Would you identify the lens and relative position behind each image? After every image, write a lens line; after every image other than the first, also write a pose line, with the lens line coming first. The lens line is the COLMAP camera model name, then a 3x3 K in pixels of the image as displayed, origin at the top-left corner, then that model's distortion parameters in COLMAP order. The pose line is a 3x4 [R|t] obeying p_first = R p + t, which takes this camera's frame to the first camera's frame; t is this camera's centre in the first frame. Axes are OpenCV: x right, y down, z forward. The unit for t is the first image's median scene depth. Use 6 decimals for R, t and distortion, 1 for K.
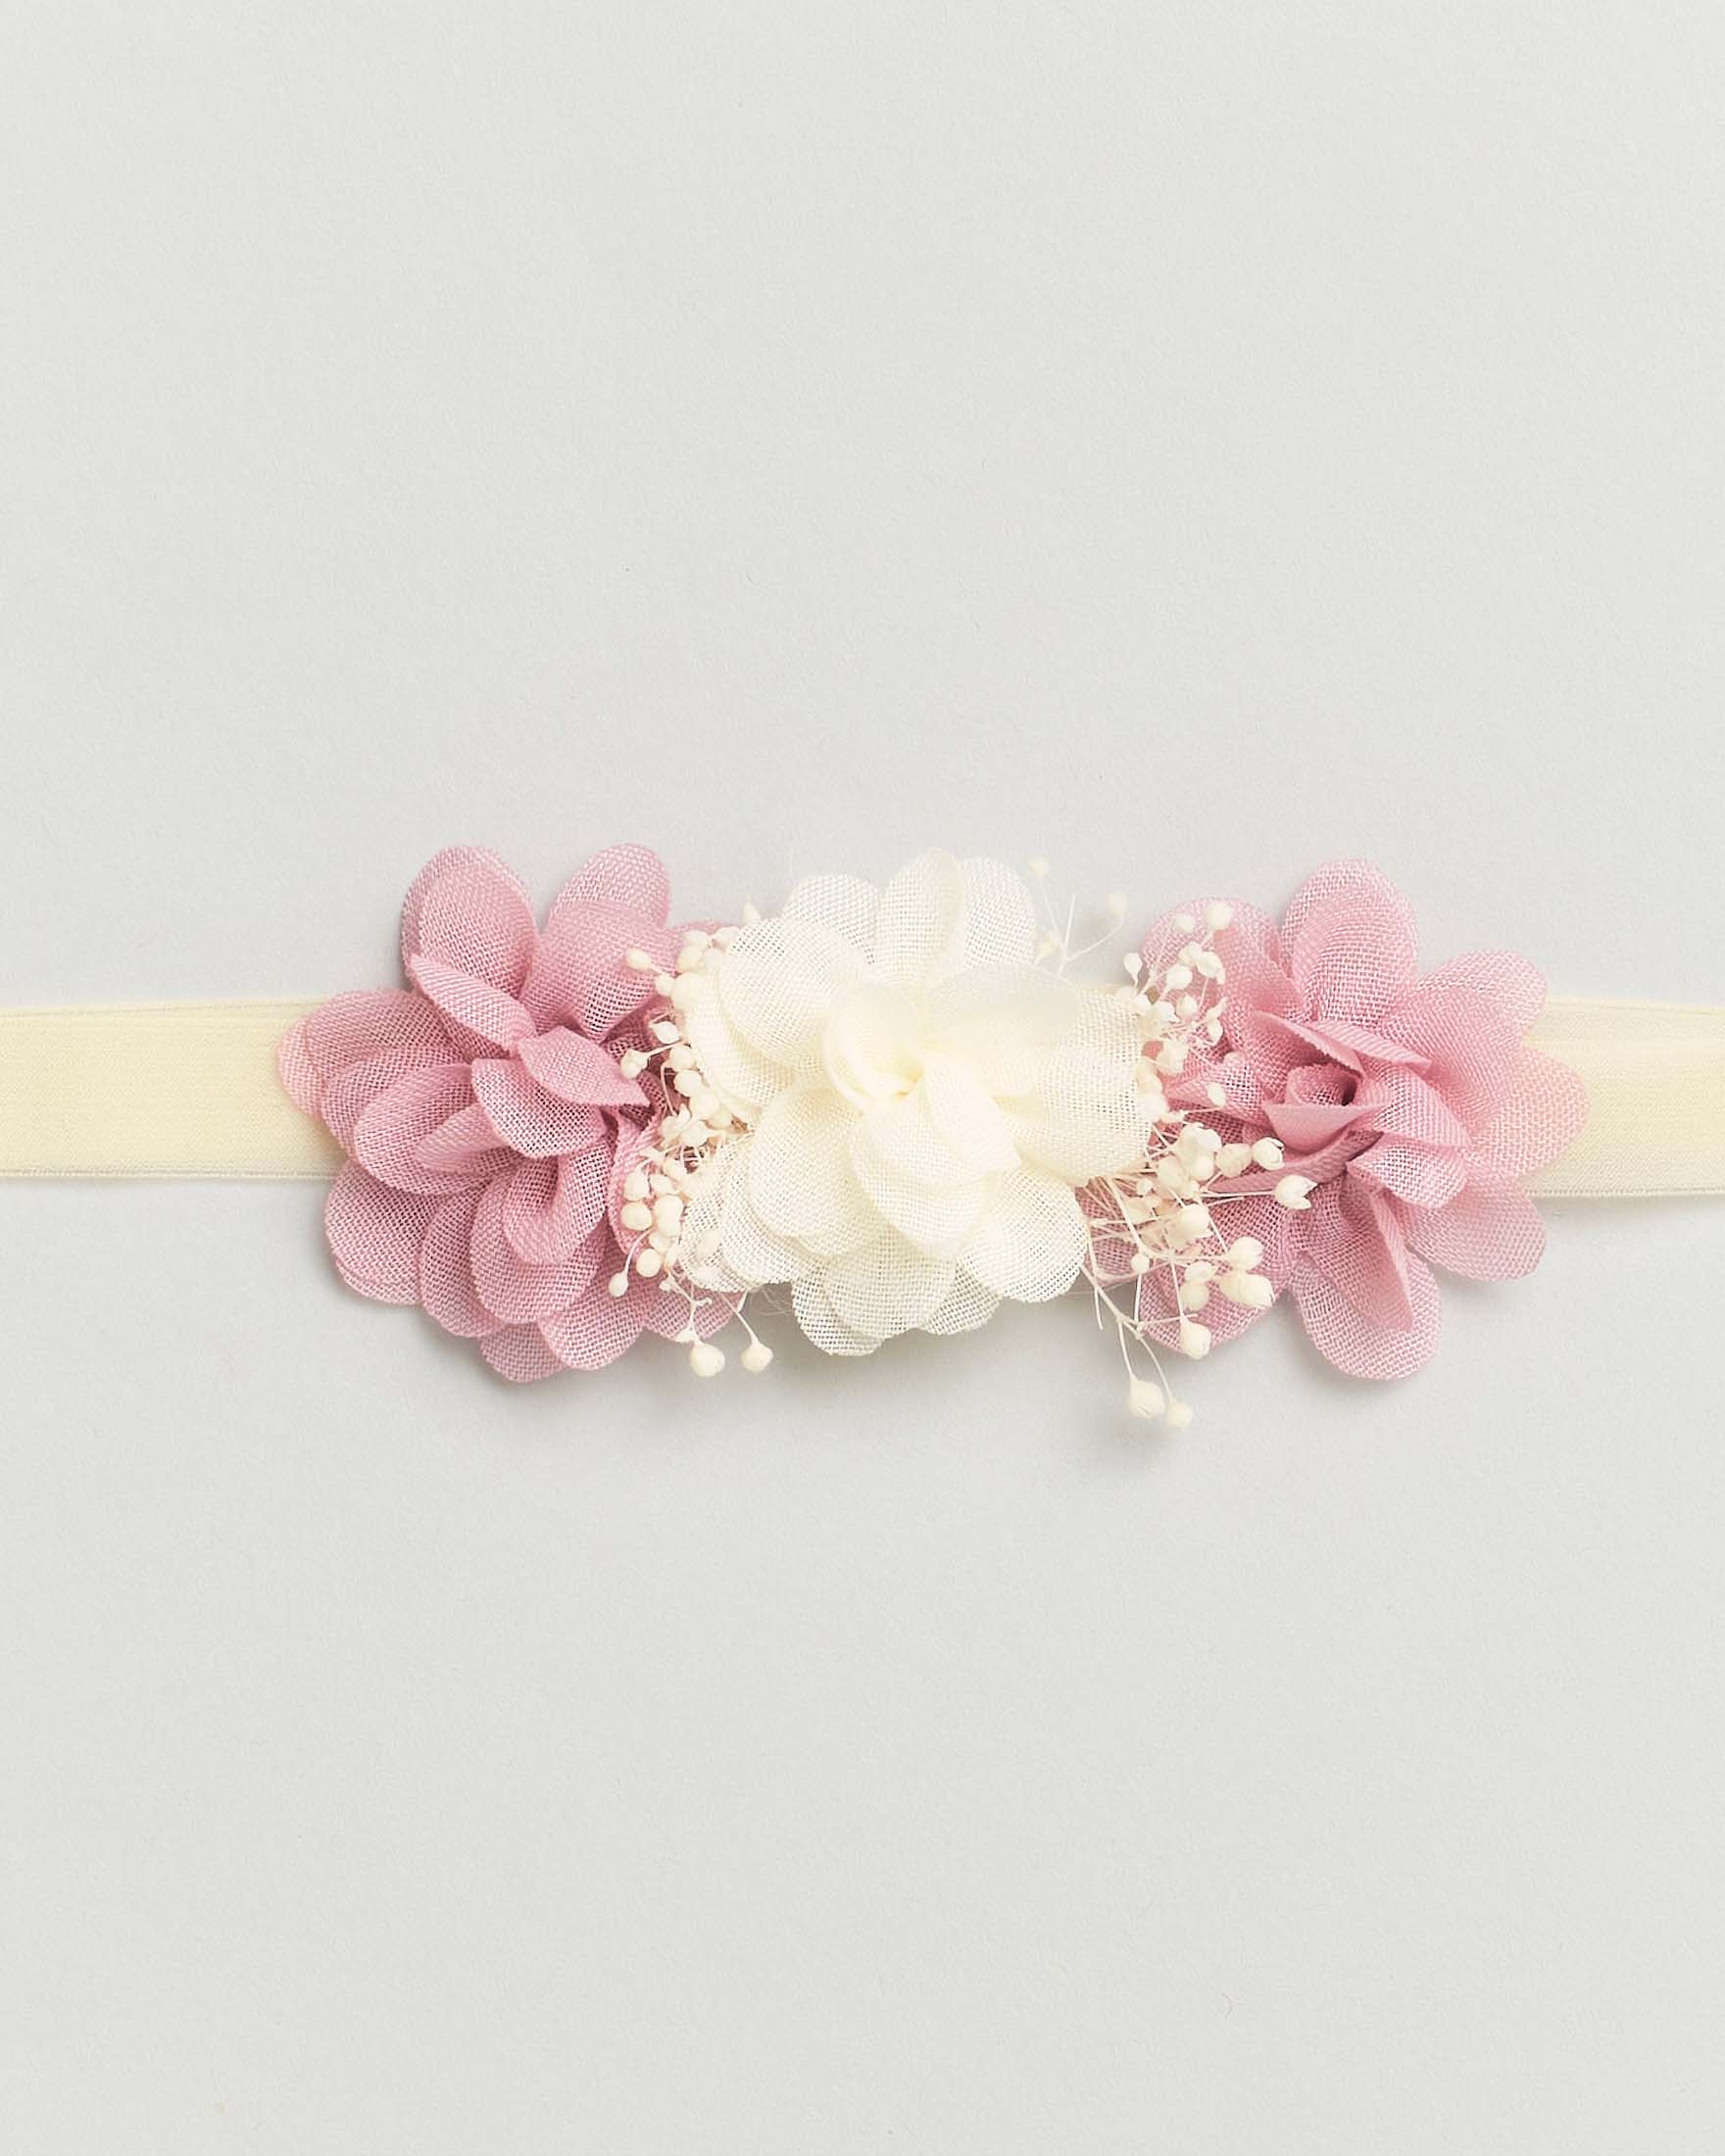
lens RADIAL K [[3476.4, 0, 863.5], [0, 3476.4, 1077.4], [0, 0, 1]] dist [0.146255, 0.000000]
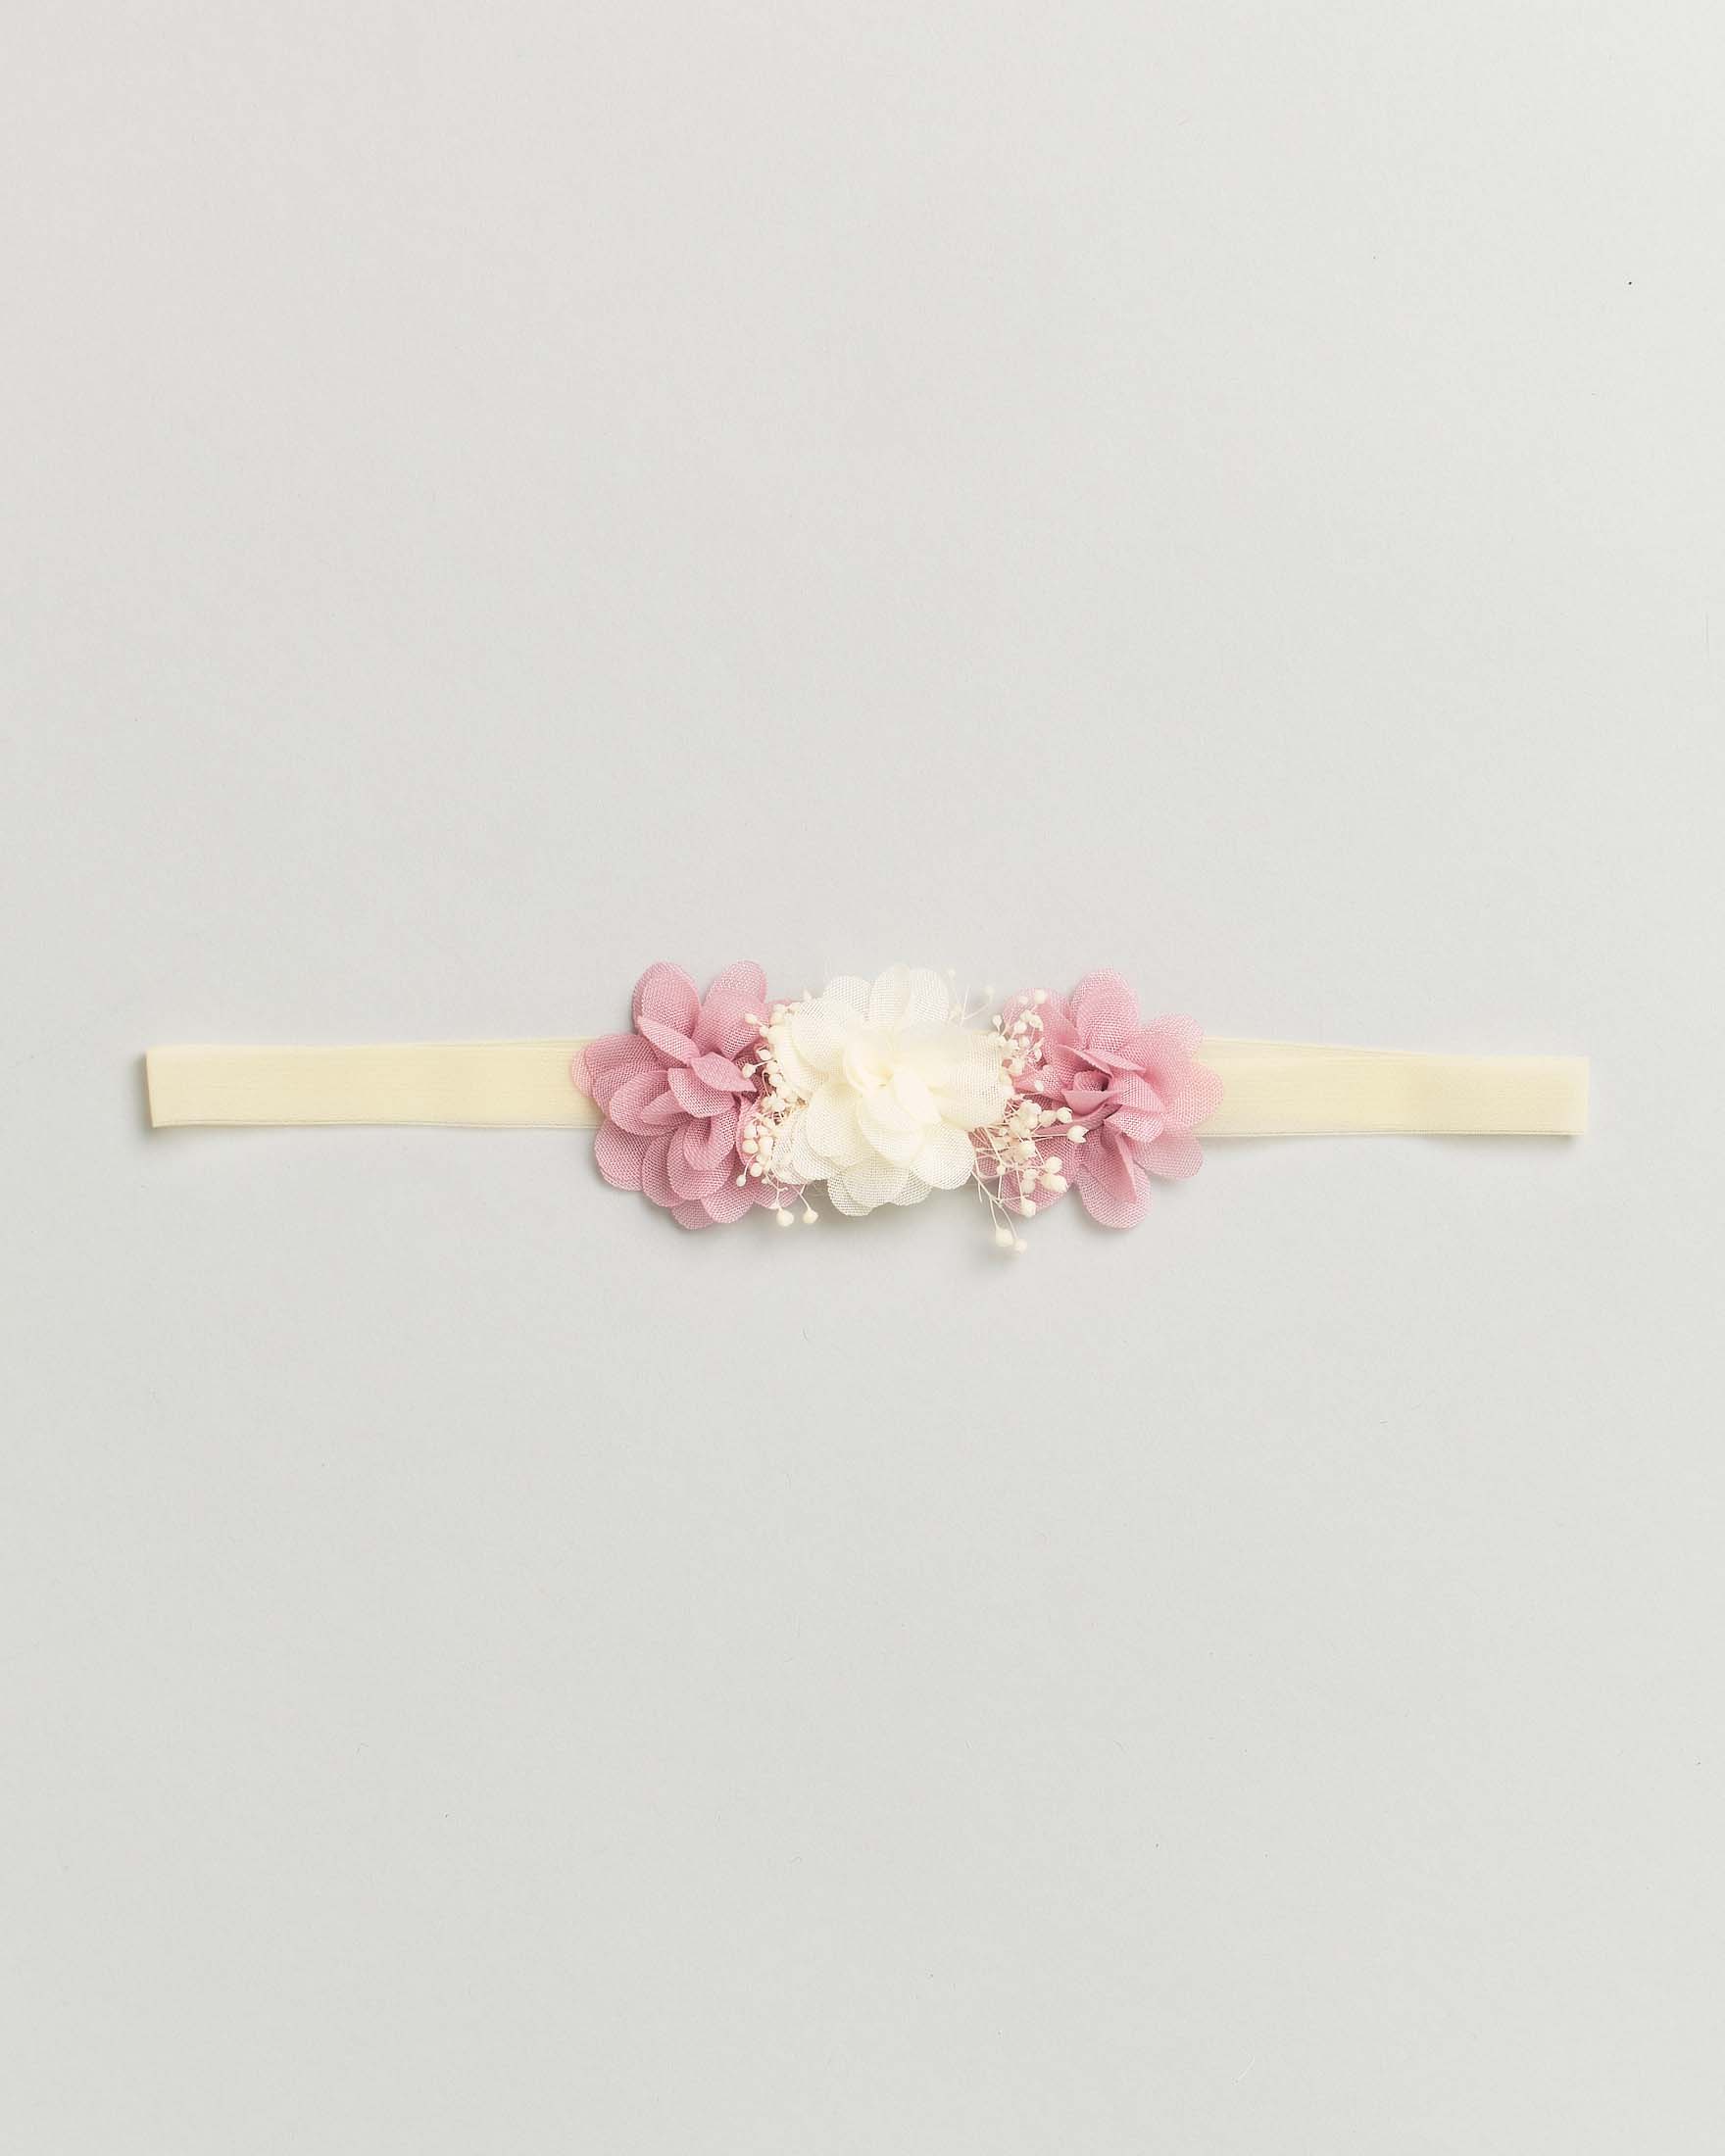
lens RADIAL K [[3476.4, 0, 862.0], [0, 3476.4, 1078.6], [0, 0, 1]] dist [0.146255, 0.000000]
pose [[0.999994, -0.000003, 0.003418, -0.007457], [-0.000063, 0.999812, 0.019391, -0.038115], [-0.003417, -0.019391, 0.999806, -1.003671]]
